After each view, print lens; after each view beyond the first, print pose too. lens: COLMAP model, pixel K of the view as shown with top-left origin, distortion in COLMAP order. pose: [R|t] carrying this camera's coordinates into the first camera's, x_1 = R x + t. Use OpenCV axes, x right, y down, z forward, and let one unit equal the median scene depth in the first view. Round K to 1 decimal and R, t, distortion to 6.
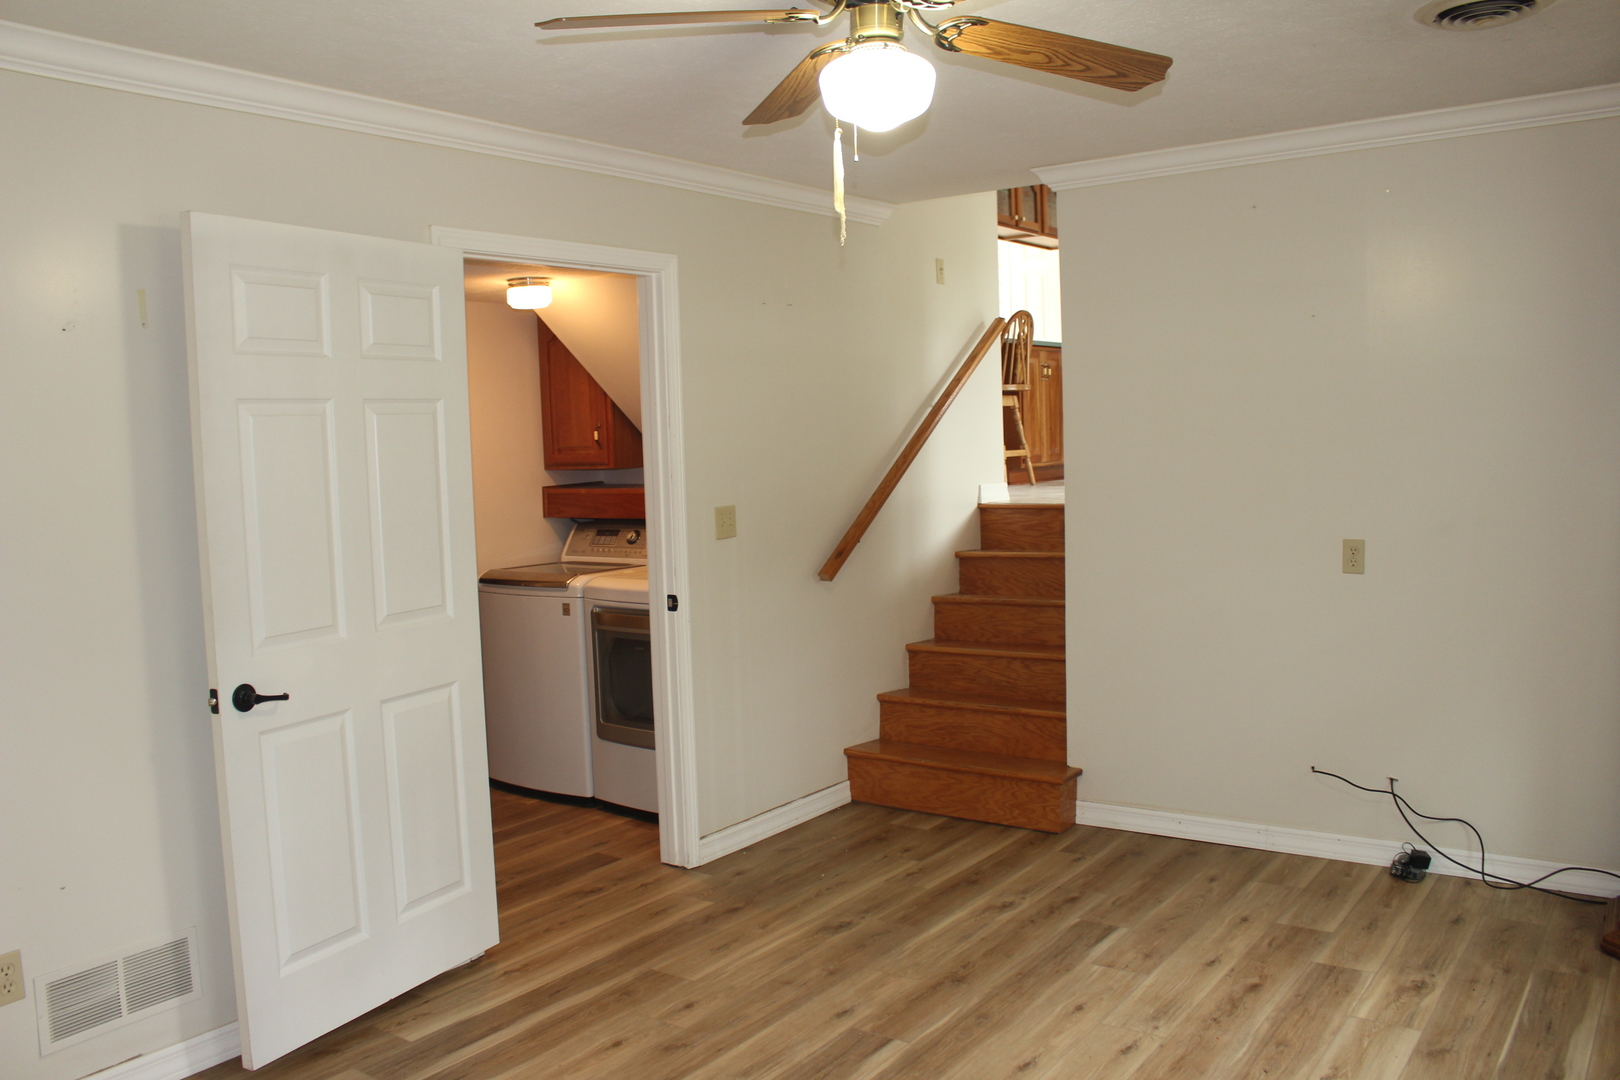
lens RADIAL K [[1328.2, 0, 796.8], [0, 1328.2, 541.6], [0, 0, 1]] dist [-0.159389, 0.125306]
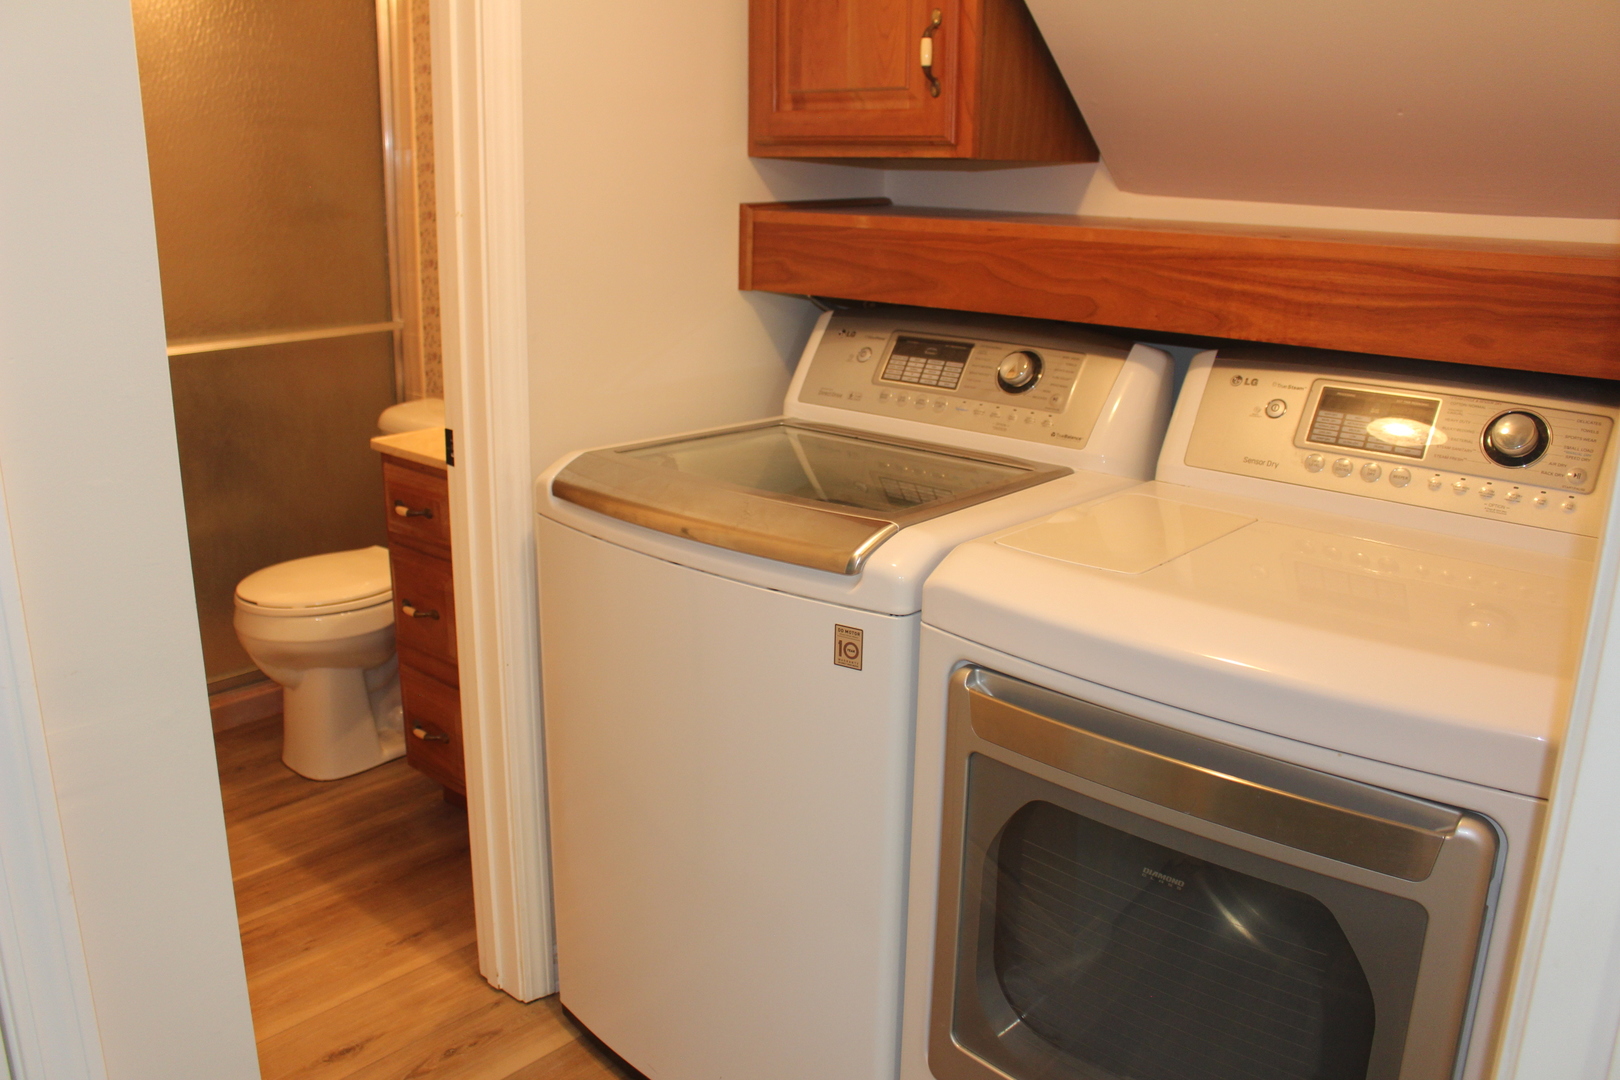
lens RADIAL K [[1328.2, 0, 796.8], [0, 1328.2, 541.6], [0, 0, 1]] dist [-0.159389, 0.125306]
pose [[0.995134, 0.066143, -0.073024, -0.149296], [-0.050325, 0.978416, 0.200425, -0.024807], [0.084704, -0.195775, 0.976984, 0.651324]]
